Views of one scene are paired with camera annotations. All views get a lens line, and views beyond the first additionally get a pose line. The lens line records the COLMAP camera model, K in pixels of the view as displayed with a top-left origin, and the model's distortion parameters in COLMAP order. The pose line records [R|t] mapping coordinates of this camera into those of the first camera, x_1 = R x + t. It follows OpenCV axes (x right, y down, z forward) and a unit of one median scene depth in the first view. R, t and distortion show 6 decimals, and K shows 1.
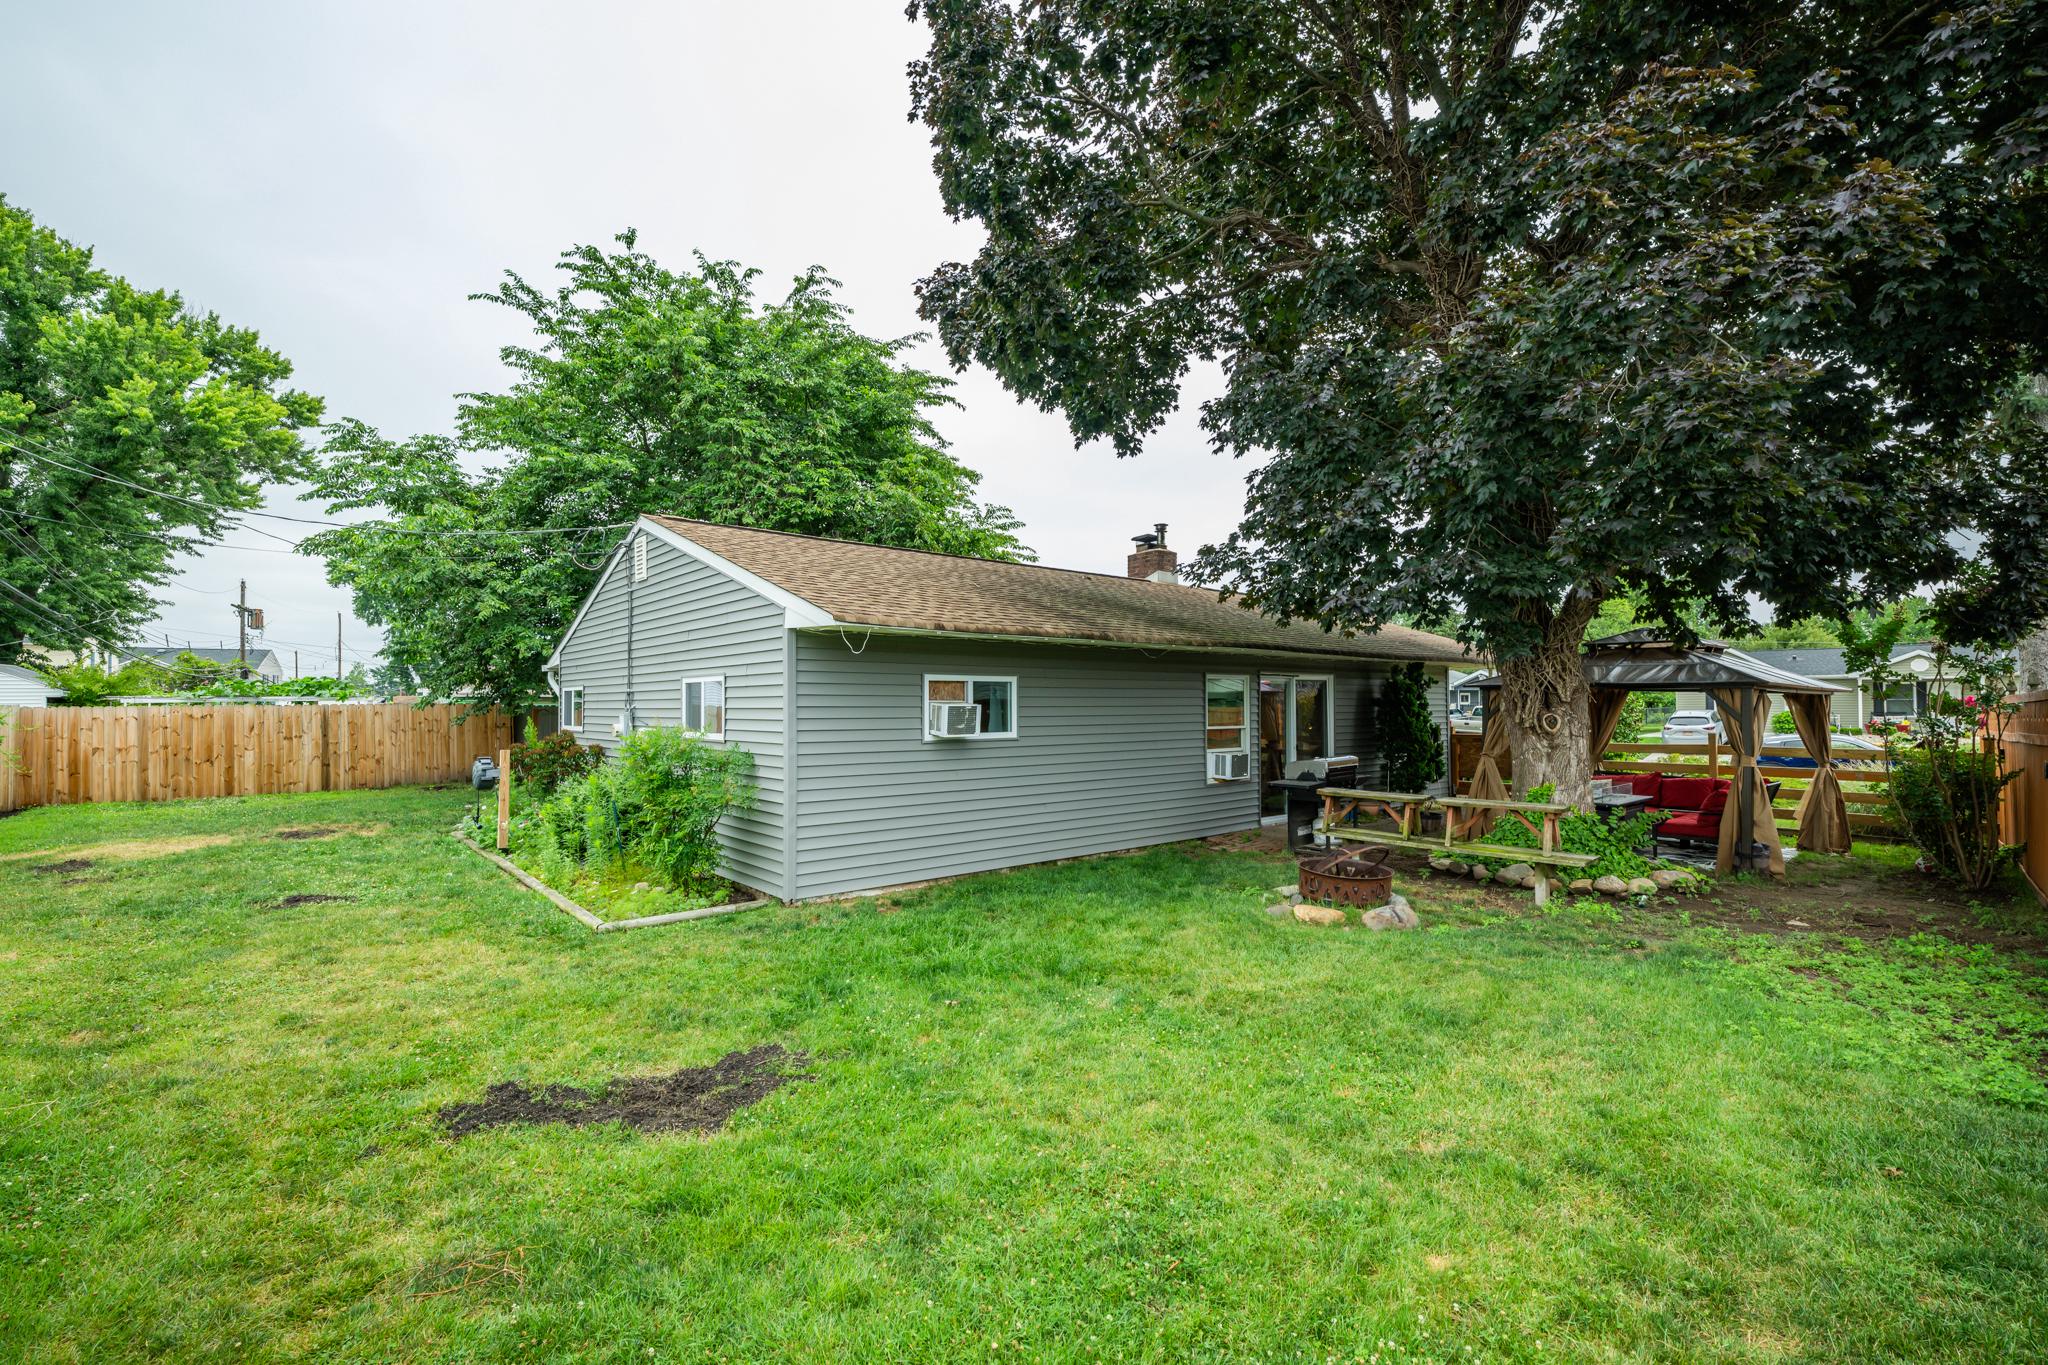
lens RADIAL K [[900.9, 0, 1024.0], [0, 900.9, 682.5], [0, 0, 1]] dist [-0.002333, -0.000591]
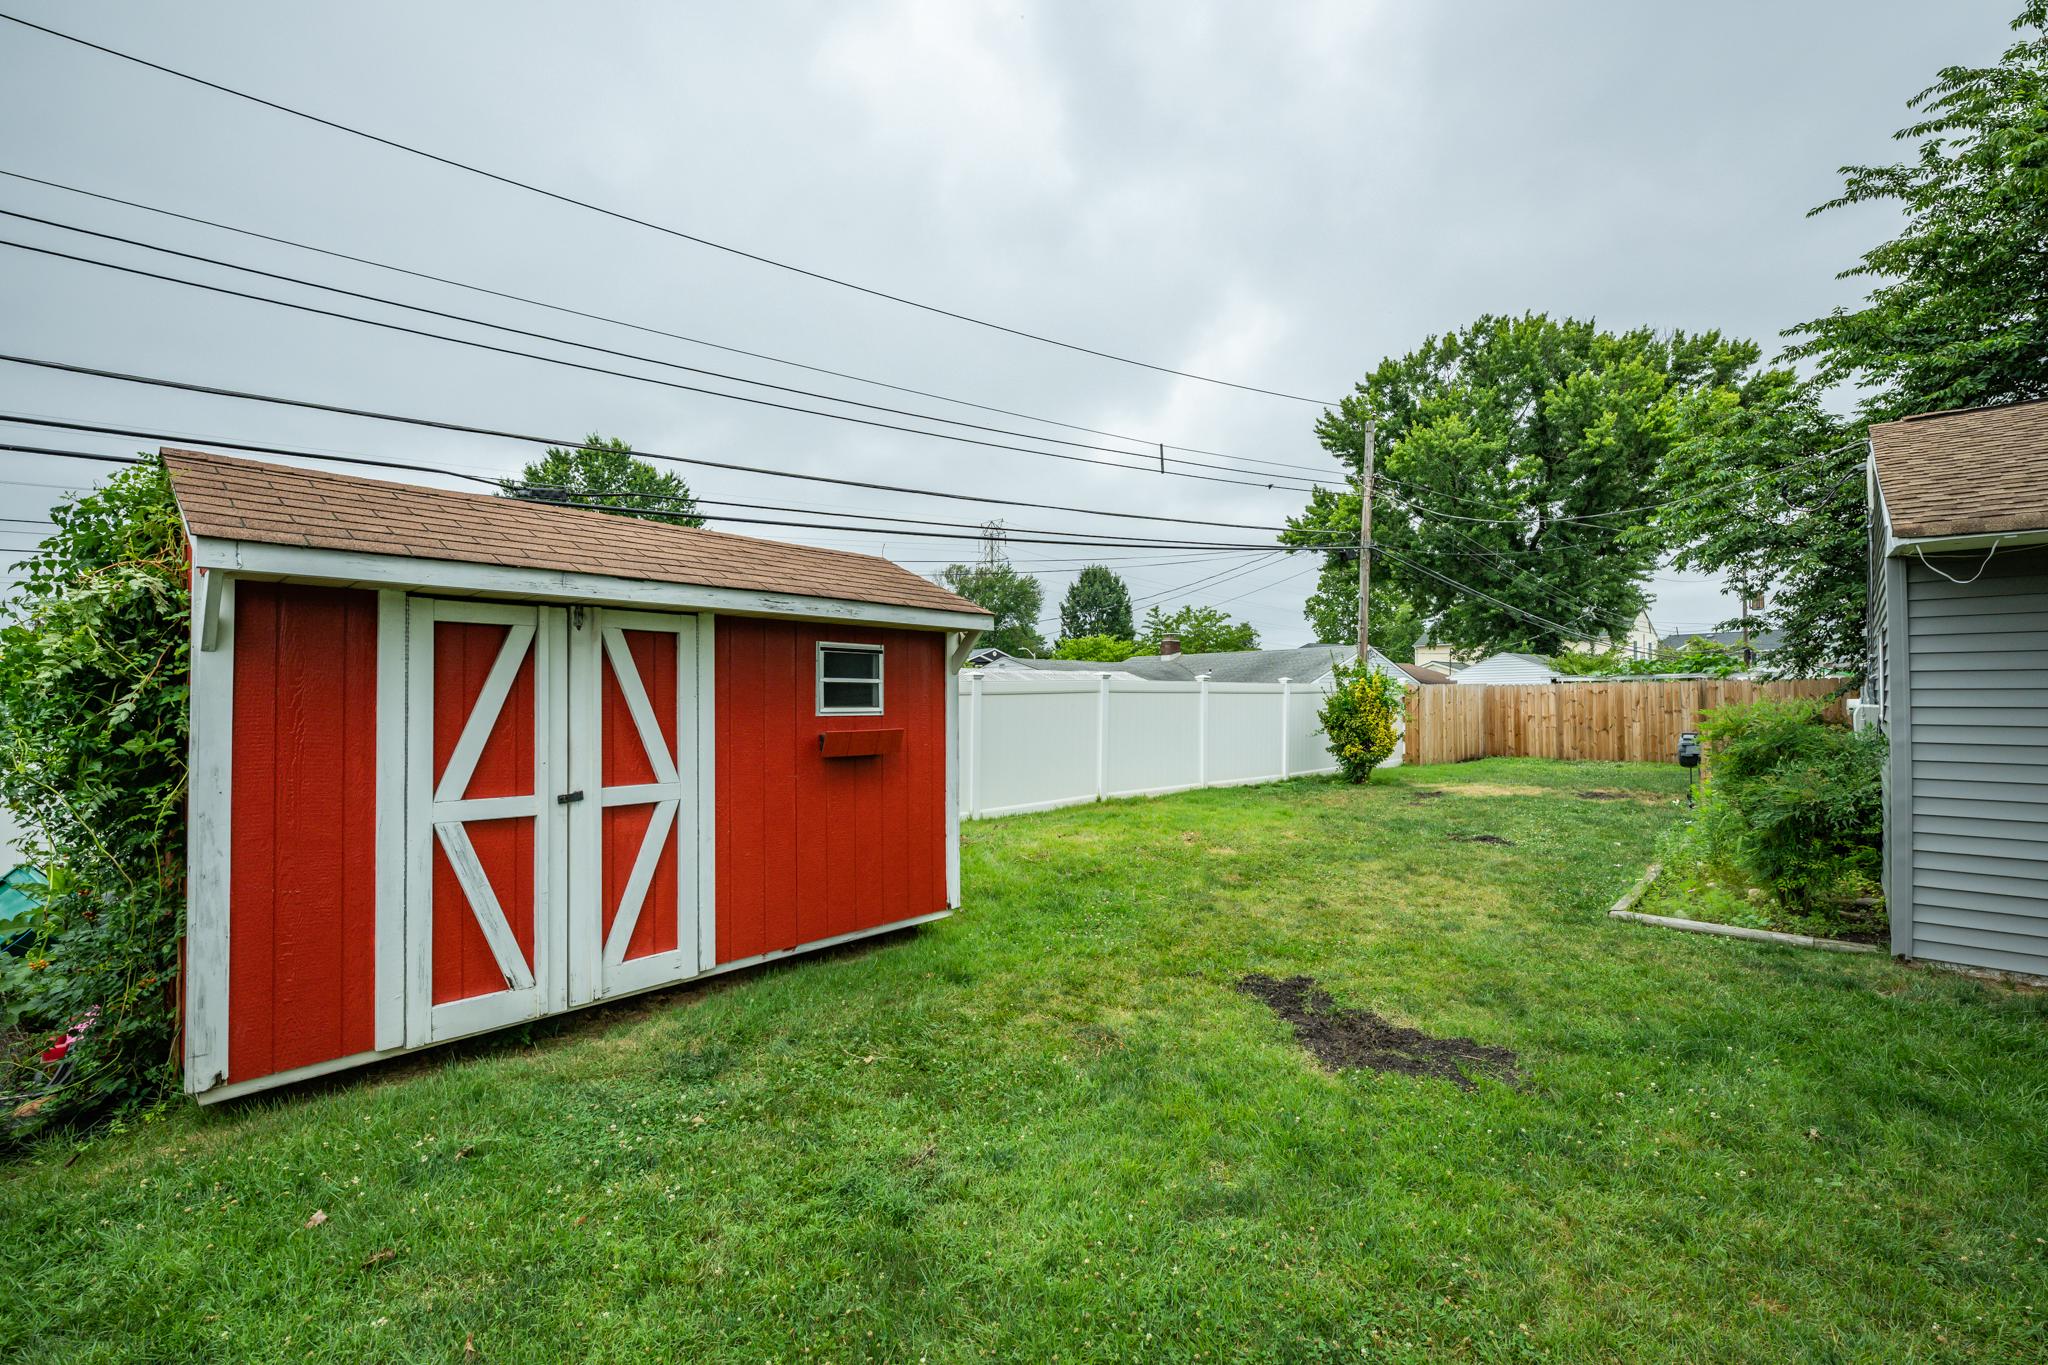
lens RADIAL K [[872.5, 0, 1024.0], [0, 872.5, 682.5], [0, 0, 1]] dist [0.000066, -0.000416]
pose [[0.103869, -0.010832, -0.994532, 0.424230], [0.034092, 0.999392, -0.007325, 0.022310], [0.994007, -0.033144, 0.104175, 0.355195]]
